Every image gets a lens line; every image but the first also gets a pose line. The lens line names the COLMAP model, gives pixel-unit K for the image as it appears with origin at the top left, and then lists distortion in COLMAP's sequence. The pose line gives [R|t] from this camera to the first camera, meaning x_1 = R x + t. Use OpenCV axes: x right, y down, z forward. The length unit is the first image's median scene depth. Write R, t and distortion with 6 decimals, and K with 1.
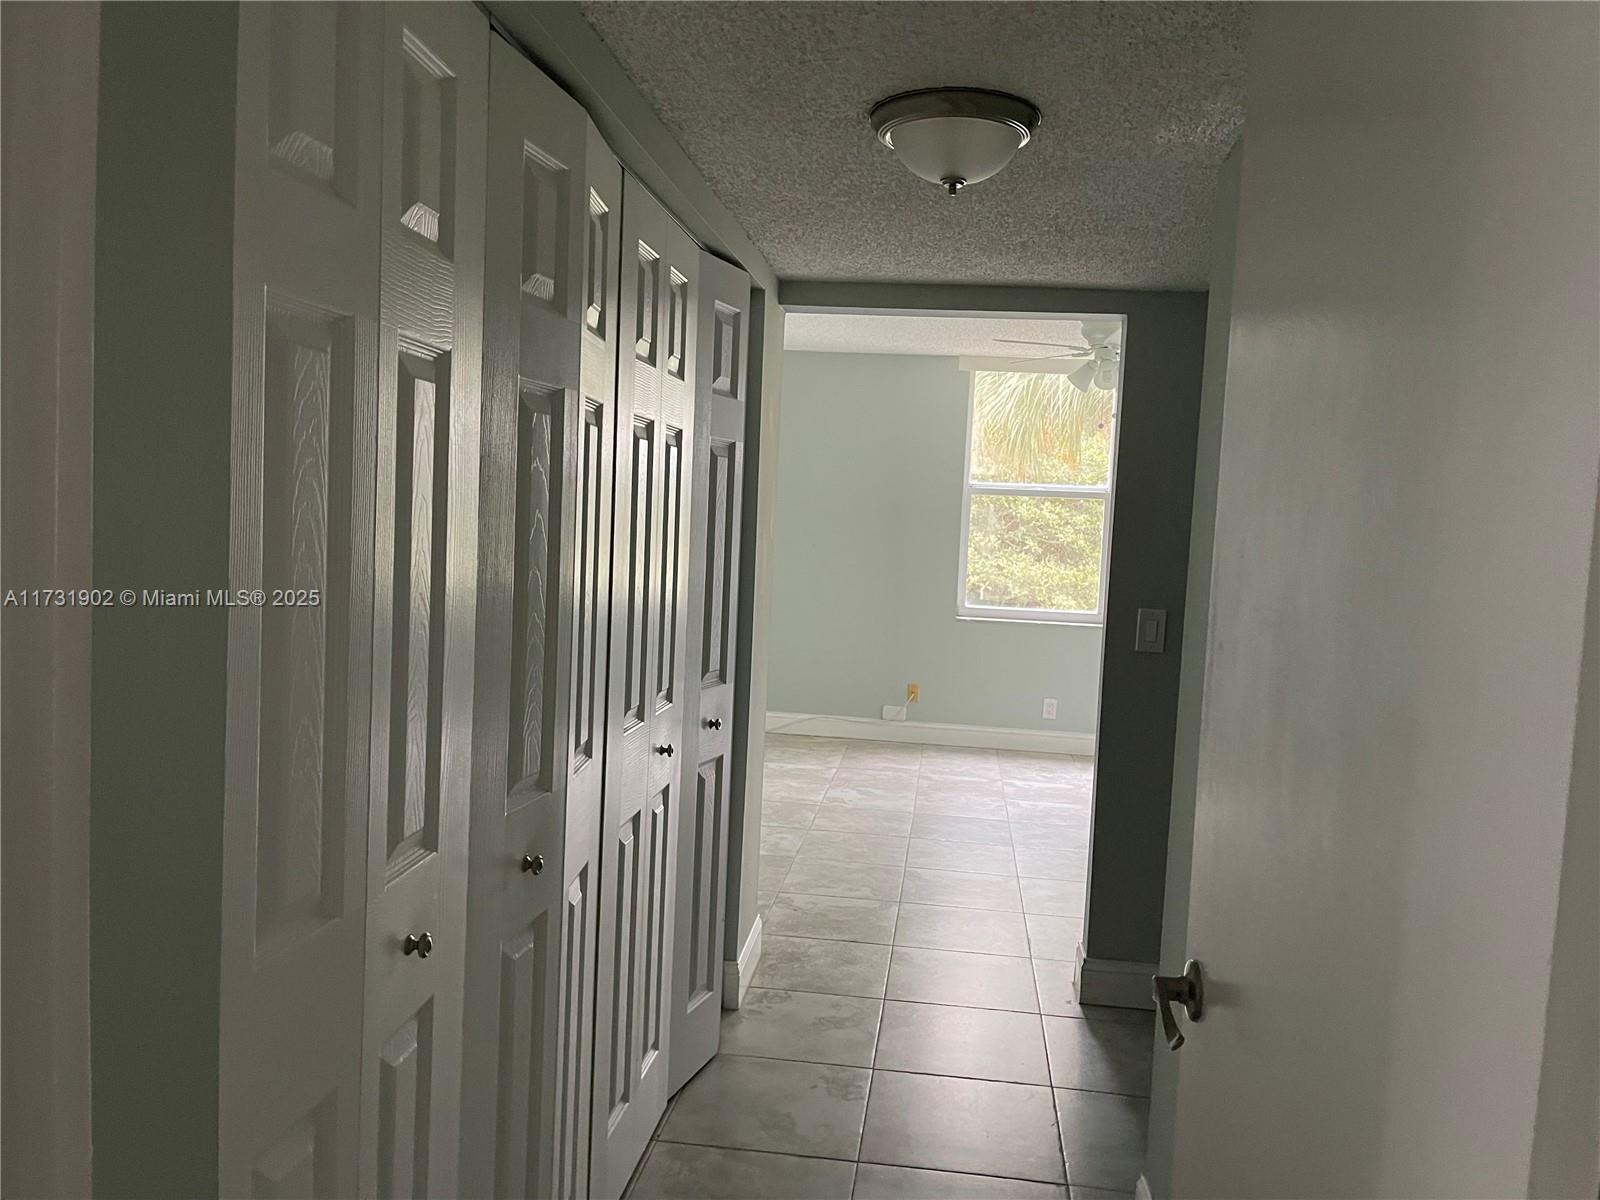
lens RADIAL K [[1208.3, 0, 804.4], [0, 1208.3, 600.2], [0, 0, 1]] dist [0.080517, -0.084253]
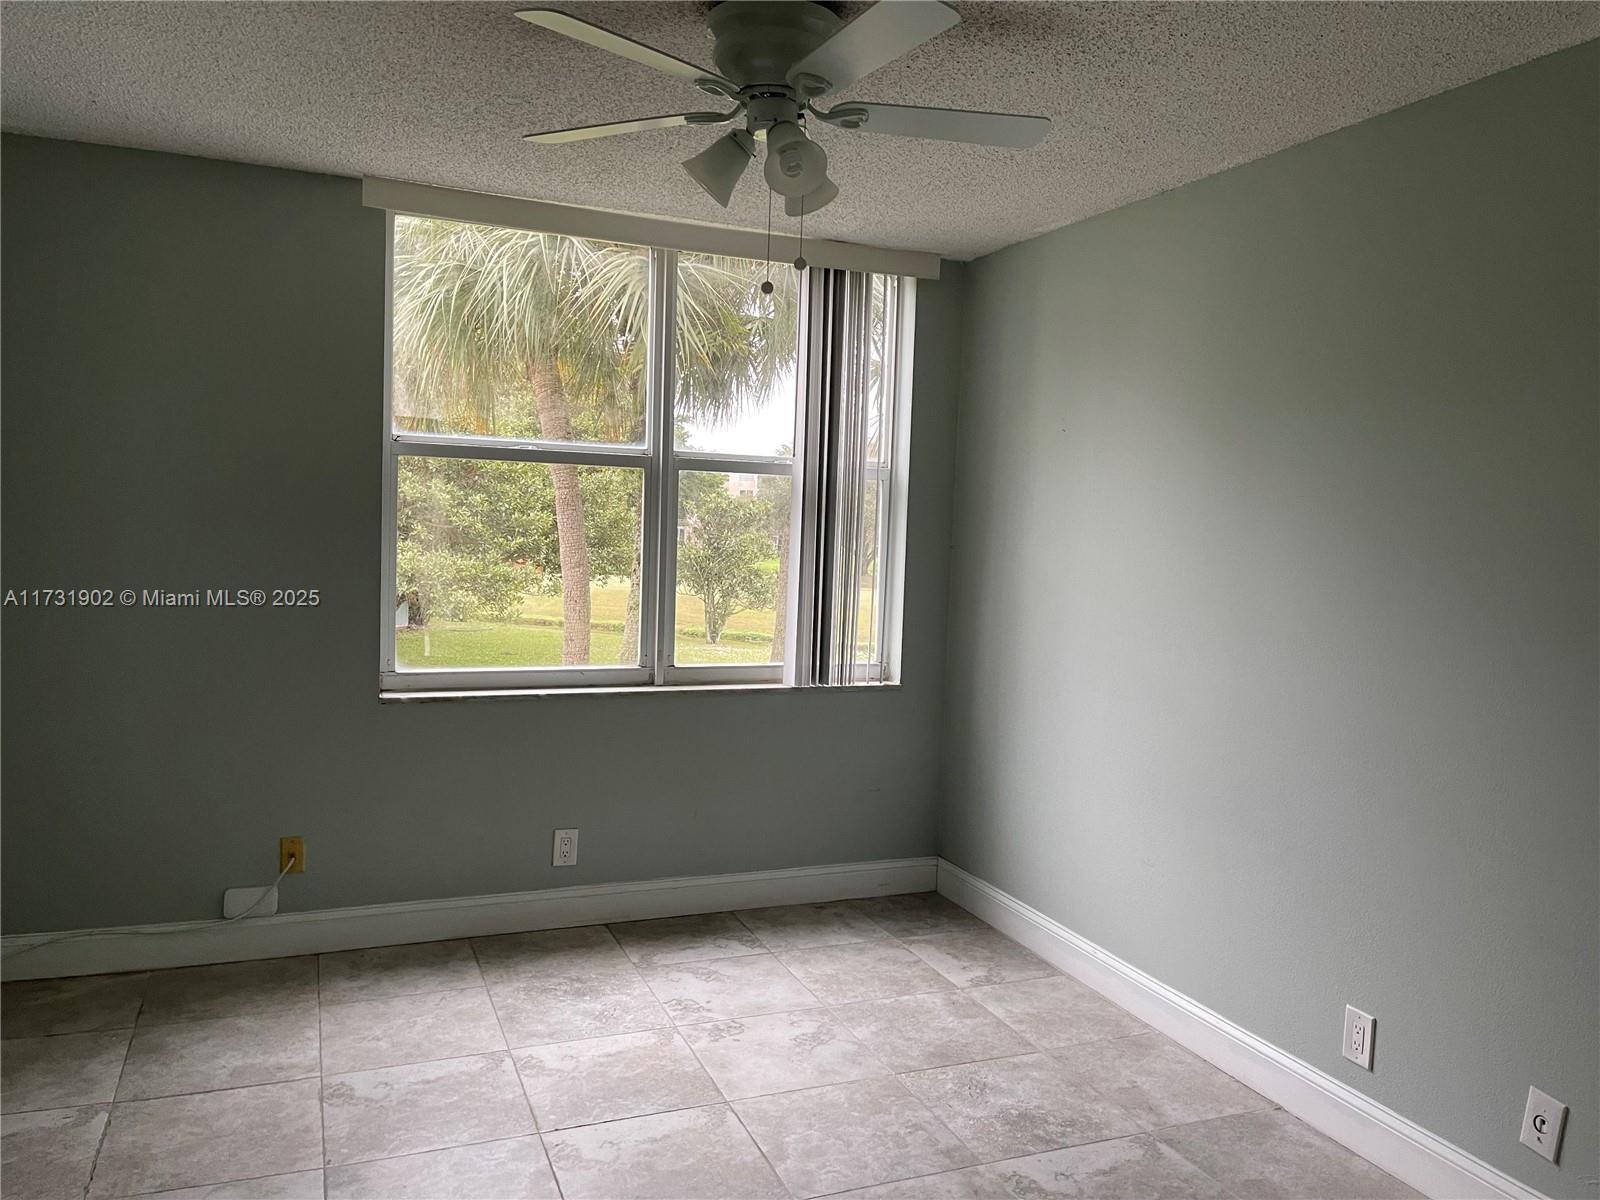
lens RADIAL K [[1208.3, 0, 809.7], [0, 1208.3, 594.5], [0, 0, 1]] dist [0.080517, -0.084253]
pose [[0.869983, -0.040434, 0.491422, 0.031972], [0.034322, 0.999181, 0.021452, -0.032946], [-0.491887, -0.001796, 0.870657, 0.459901]]
